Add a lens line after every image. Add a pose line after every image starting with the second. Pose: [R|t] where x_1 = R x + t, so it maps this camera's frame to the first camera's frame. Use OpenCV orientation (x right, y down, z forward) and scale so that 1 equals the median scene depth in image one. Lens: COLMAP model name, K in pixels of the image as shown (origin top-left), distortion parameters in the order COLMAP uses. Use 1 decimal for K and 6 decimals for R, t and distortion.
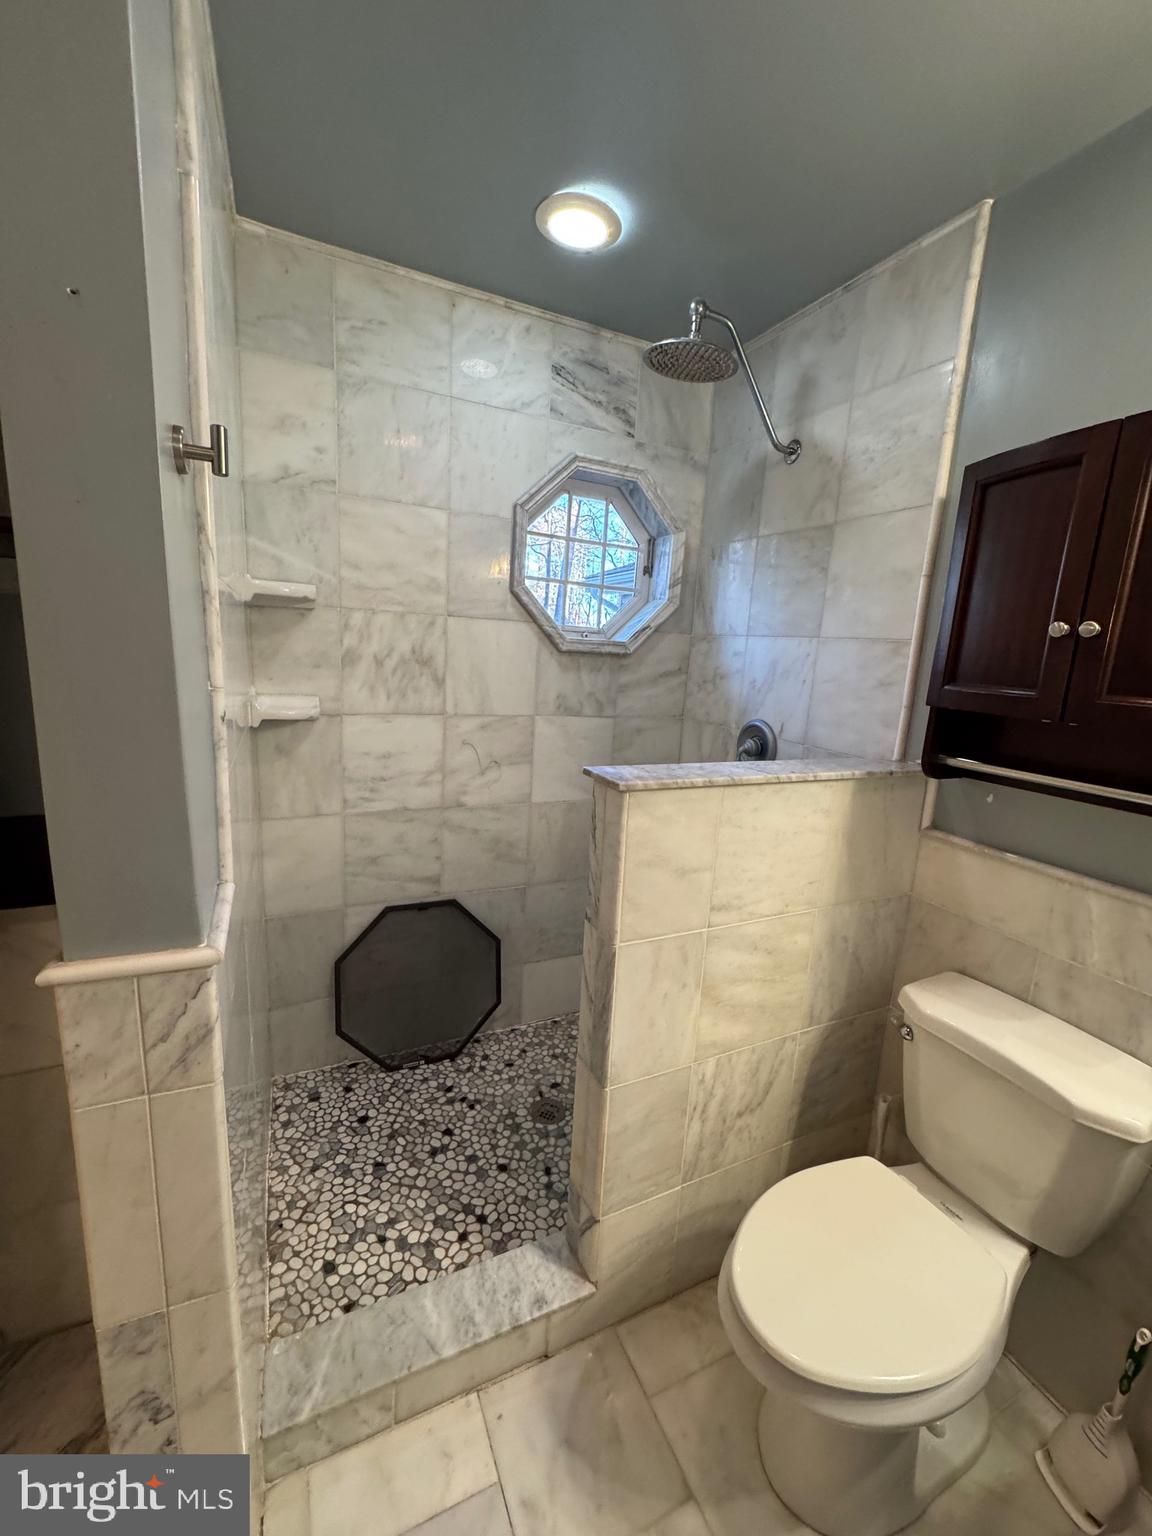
lens RADIAL K [[612.0, 0, 574.3], [0, 612.0, 769.7], [0, 0, 1]] dist [-0.001148, -0.000002]
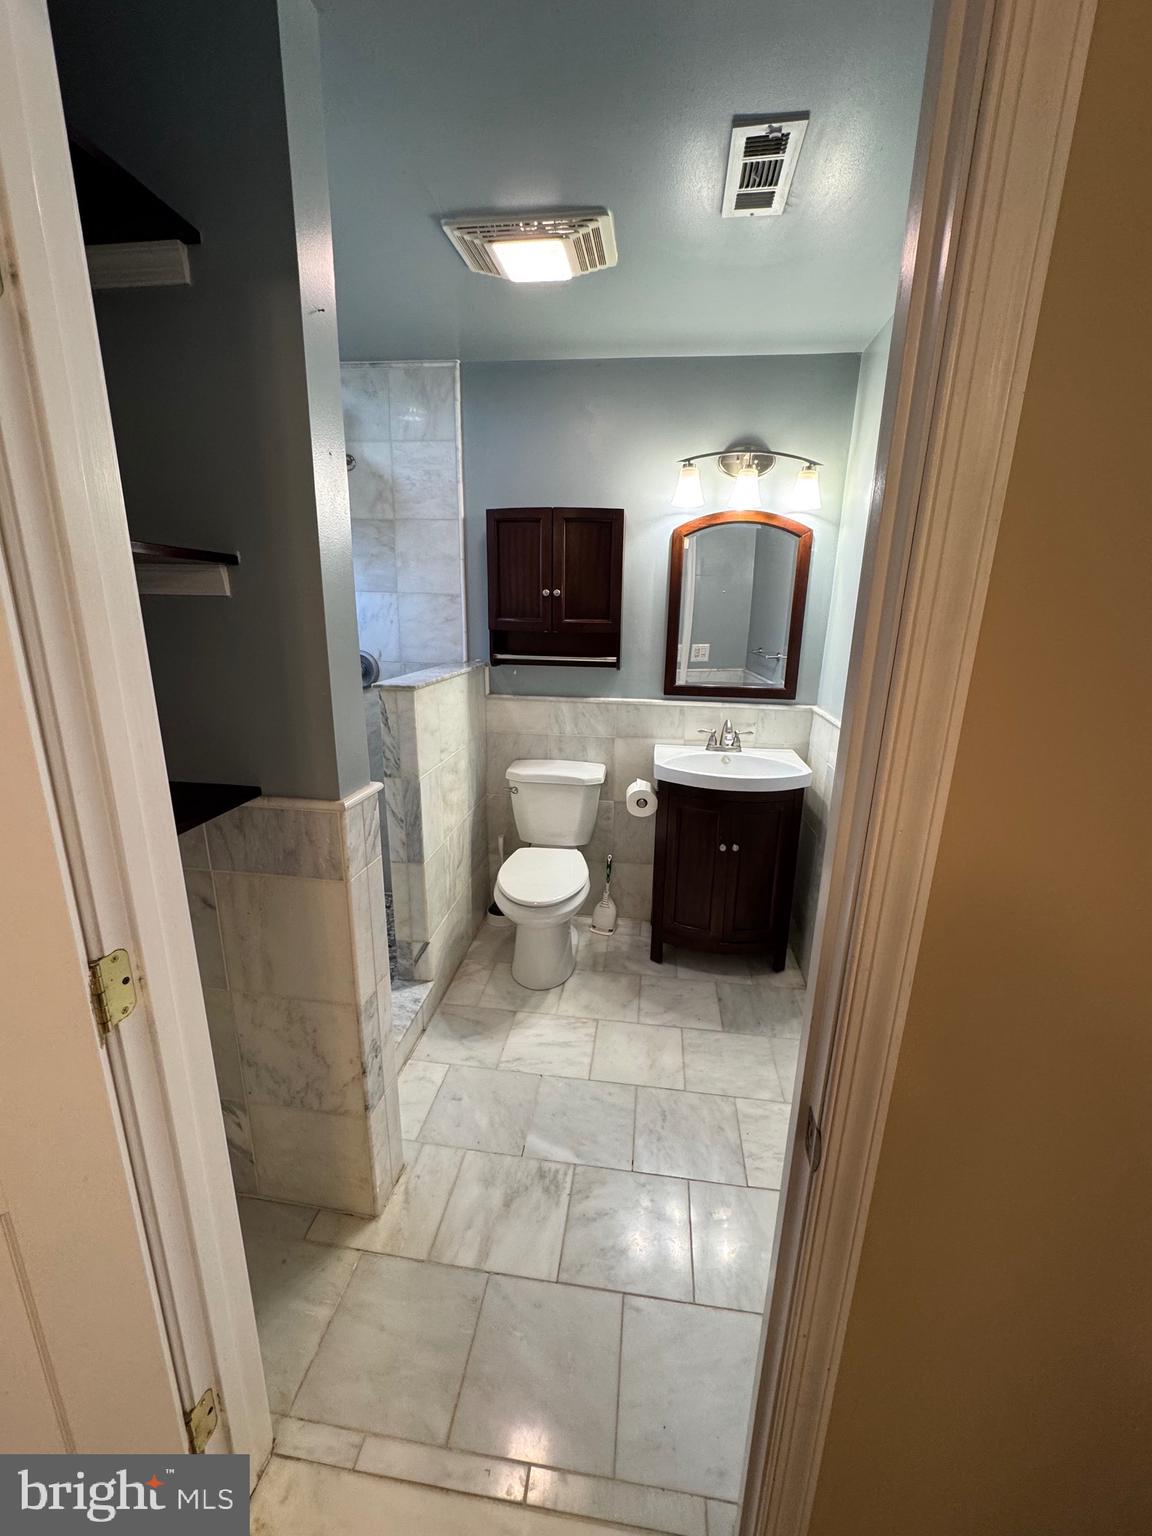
lens RADIAL K [[612.0, 0, 574.3], [0, 612.0, 769.7], [0, 0, 1]] dist [-0.001148, -0.000002]
pose [[0.536549, -0.261852, 0.802214, -0.977038], [0.175246, 0.964489, 0.197610, -0.009842], [-0.825472, 0.034557, 0.563385, -0.330125]]
